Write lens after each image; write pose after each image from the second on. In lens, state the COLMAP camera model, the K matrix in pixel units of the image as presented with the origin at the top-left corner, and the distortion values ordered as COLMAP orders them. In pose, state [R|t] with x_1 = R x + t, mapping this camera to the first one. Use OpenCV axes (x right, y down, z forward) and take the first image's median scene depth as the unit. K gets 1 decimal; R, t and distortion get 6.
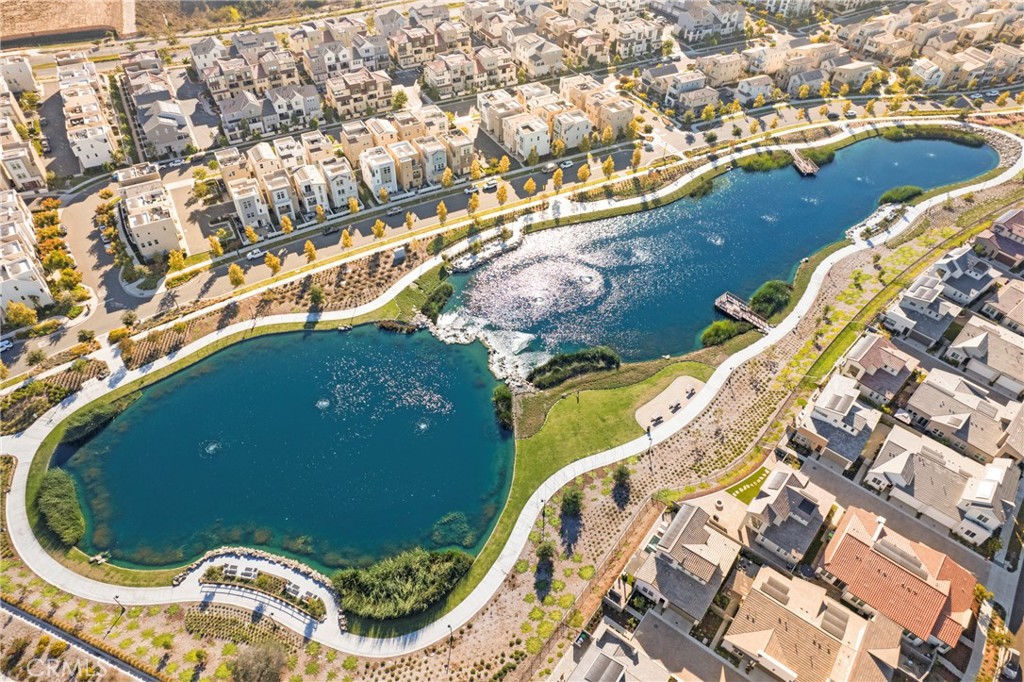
lens RADIAL K [[666.9, 0, 495.3], [0, 666.9, 340.7], [0, 0, 1]] dist [-0.088790, 0.077823]
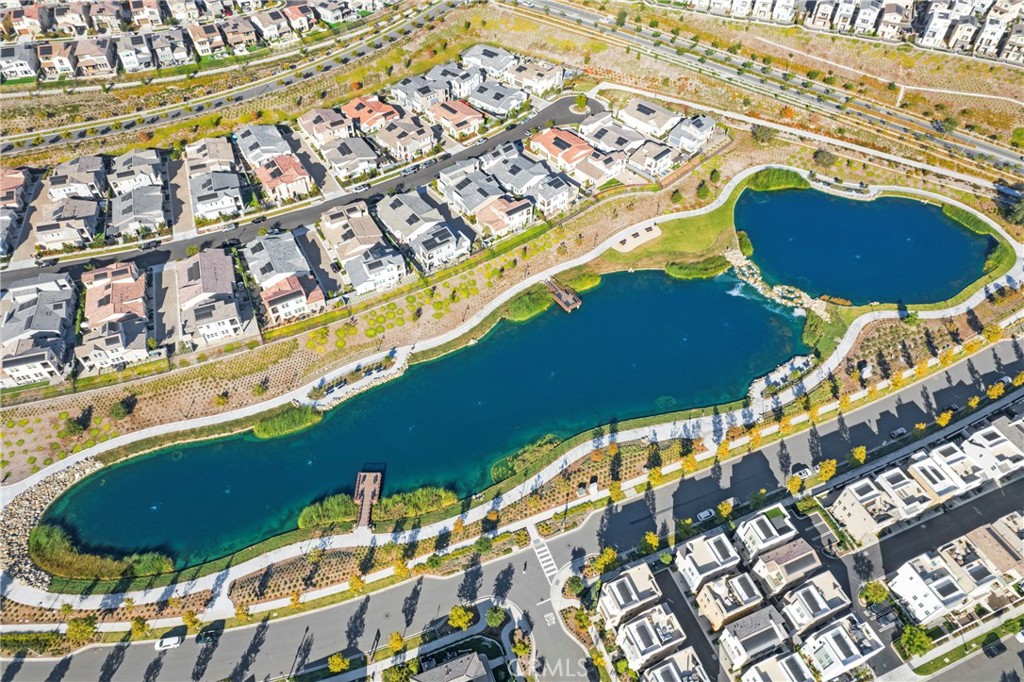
lens RADIAL K [[666.9, 0, 495.3], [0, 666.9, 340.7], [0, 0, 1]] dist [-0.088790, 0.077823]
pose [[-0.991559, -0.115435, 0.059047, 0.354612], [0.062398, -0.025634, 0.997722, -1.110151], [-0.113658, 0.992984, 0.032620, 0.909576]]
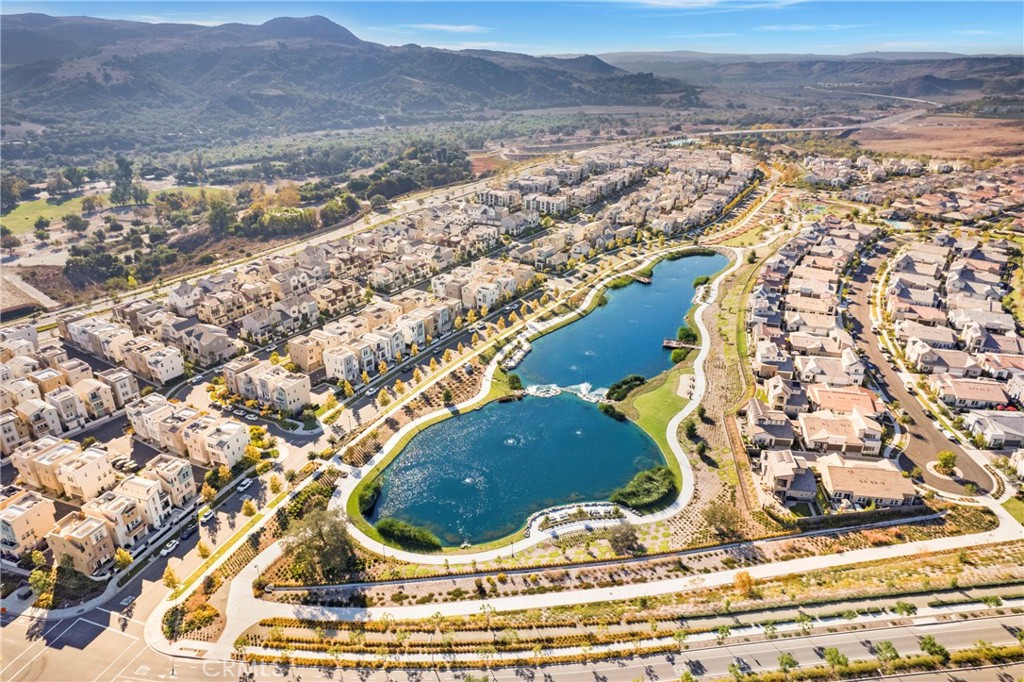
lens RADIAL K [[666.9, 0, 495.3], [0, 666.9, 340.7], [0, 0, 1]] dist [-0.088790, 0.077823]
pose [[0.881282, -0.208842, 0.423942, -0.628559], [0.343687, 0.898948, -0.271611, 0.204962], [-0.324378, 0.385069, 0.864003, -0.248812]]
